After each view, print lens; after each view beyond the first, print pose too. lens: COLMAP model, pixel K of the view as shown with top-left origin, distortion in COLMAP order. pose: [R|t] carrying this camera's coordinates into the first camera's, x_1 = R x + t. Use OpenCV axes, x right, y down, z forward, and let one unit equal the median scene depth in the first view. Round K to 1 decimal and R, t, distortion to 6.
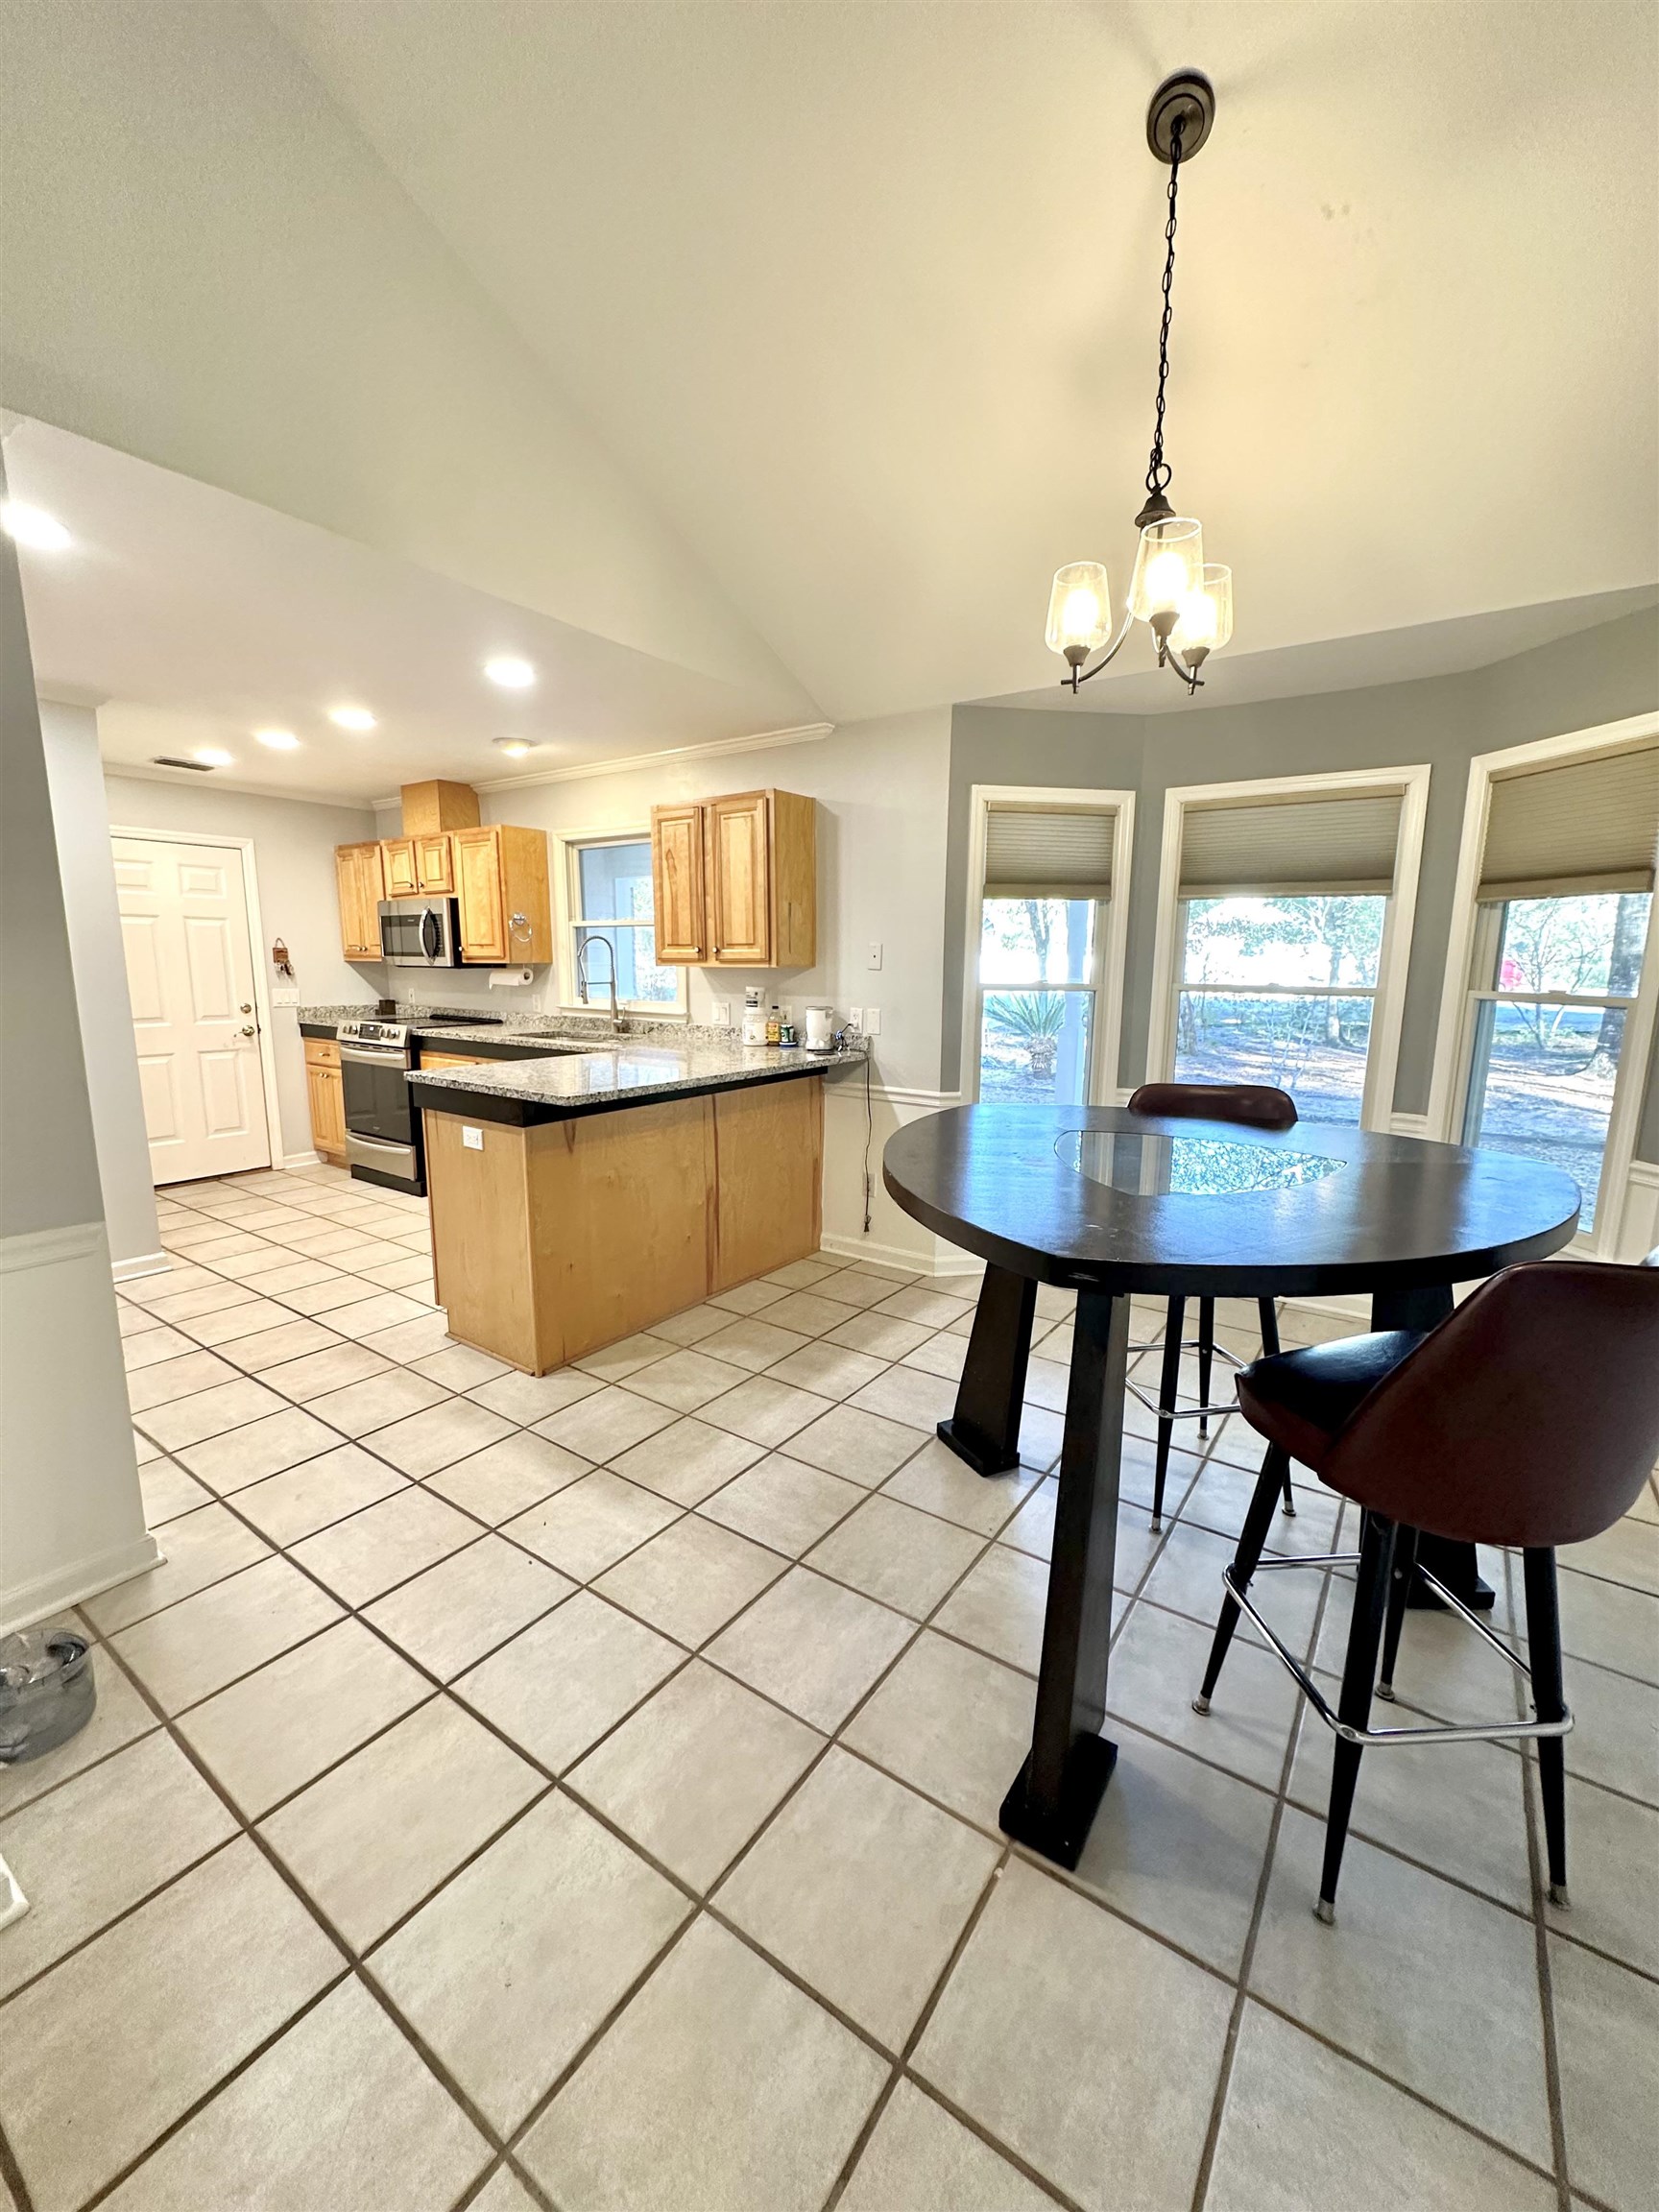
lens RADIAL K [[879.4, 0, 828.6], [0, 879.4, 1105.6], [0, 0, 1]] dist [-0.006676, 0.001137]
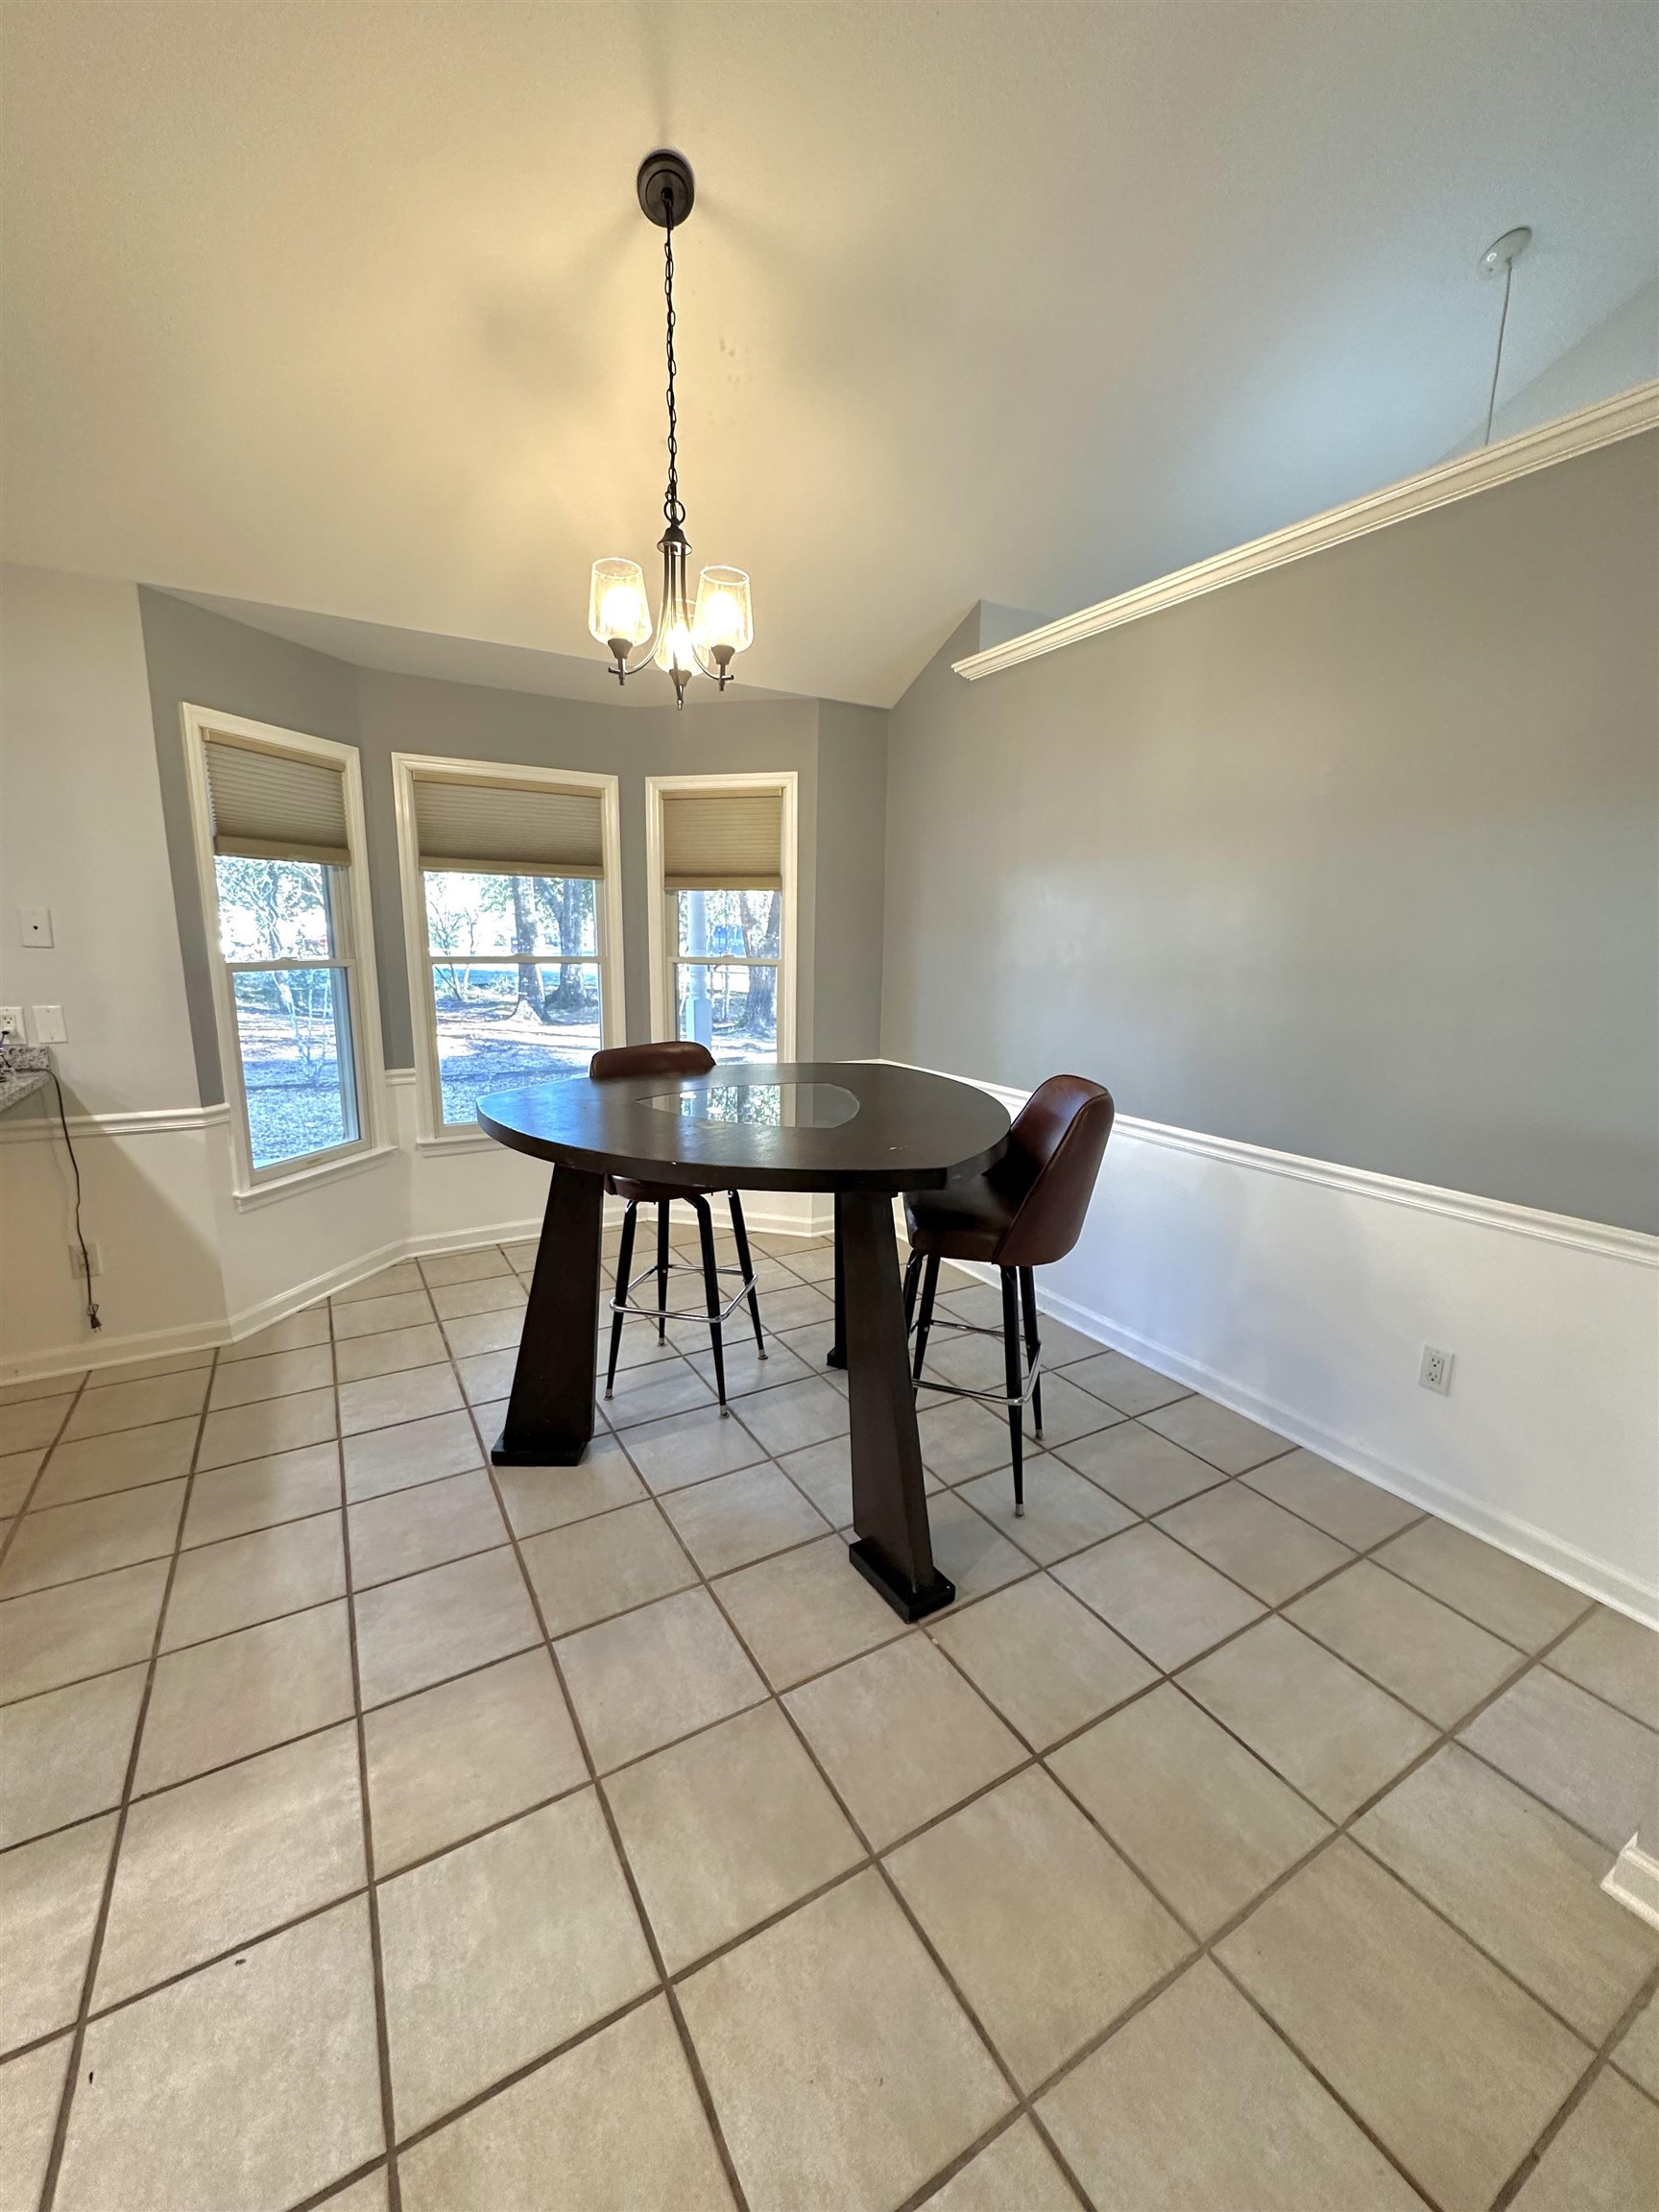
lens RADIAL K [[879.4, 0, 826.8], [0, 879.4, 1105.2], [0, 0, 1]] dist [-0.006676, 0.001137]
pose [[0.417290, -0.175656, 0.891636, -0.528009], [0.139870, 0.981865, 0.127972, -0.063334], [-0.897945, 0.071312, 0.434291, 0.298493]]
